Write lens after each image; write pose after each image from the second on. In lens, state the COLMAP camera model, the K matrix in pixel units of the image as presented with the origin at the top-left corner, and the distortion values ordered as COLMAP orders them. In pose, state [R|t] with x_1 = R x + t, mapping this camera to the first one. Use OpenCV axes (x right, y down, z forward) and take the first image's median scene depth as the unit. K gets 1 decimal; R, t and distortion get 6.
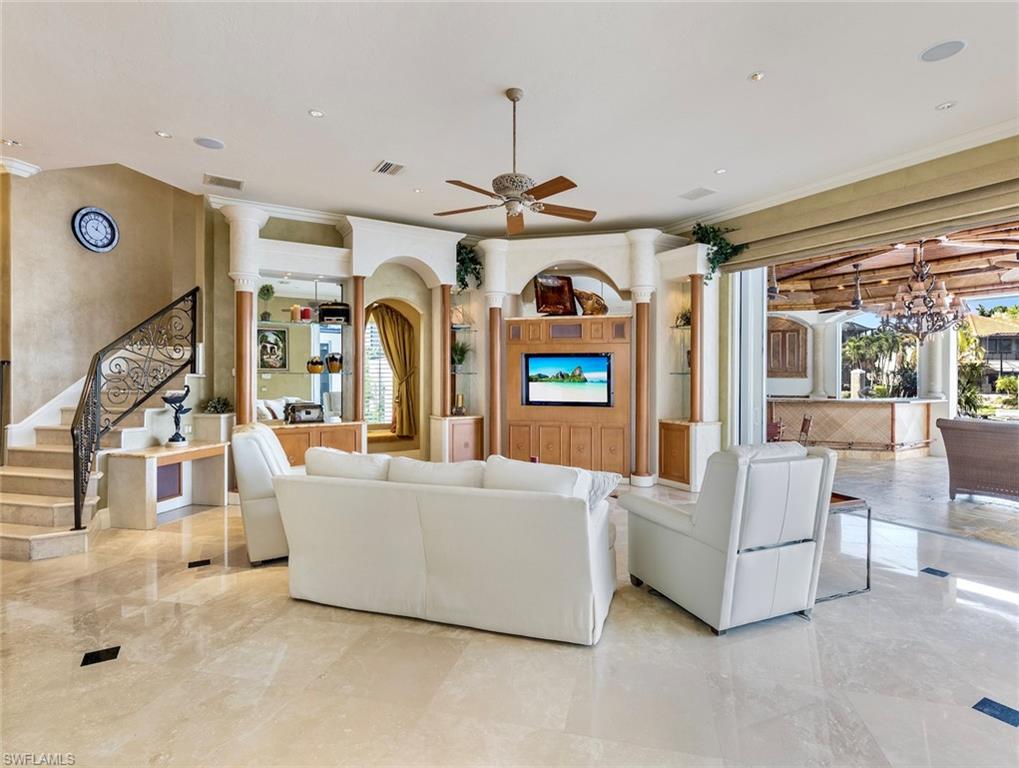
lens RADIAL K [[512.5, 0, 512.1], [0, 512.5, 372.0], [0, 0, 1]] dist [-0.001820, -0.000392]
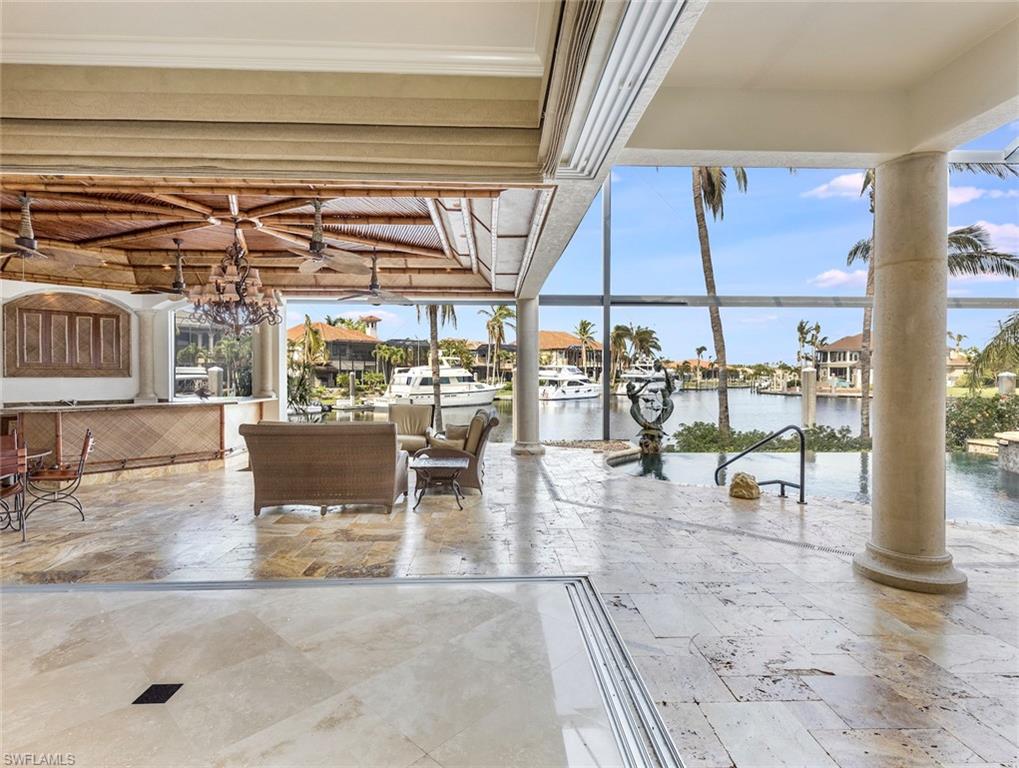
lens RADIAL K [[519.0, 0, 515.7], [0, 519.0, 386.6], [0, 0, 1]] dist [0.010349, 0.000248]
pose [[0.467569, -0.027682, 0.883523, 0.150458], [-0.000598, 0.999499, 0.031633, 0.000392], [-0.883956, -0.015319, 0.467319, 0.103305]]
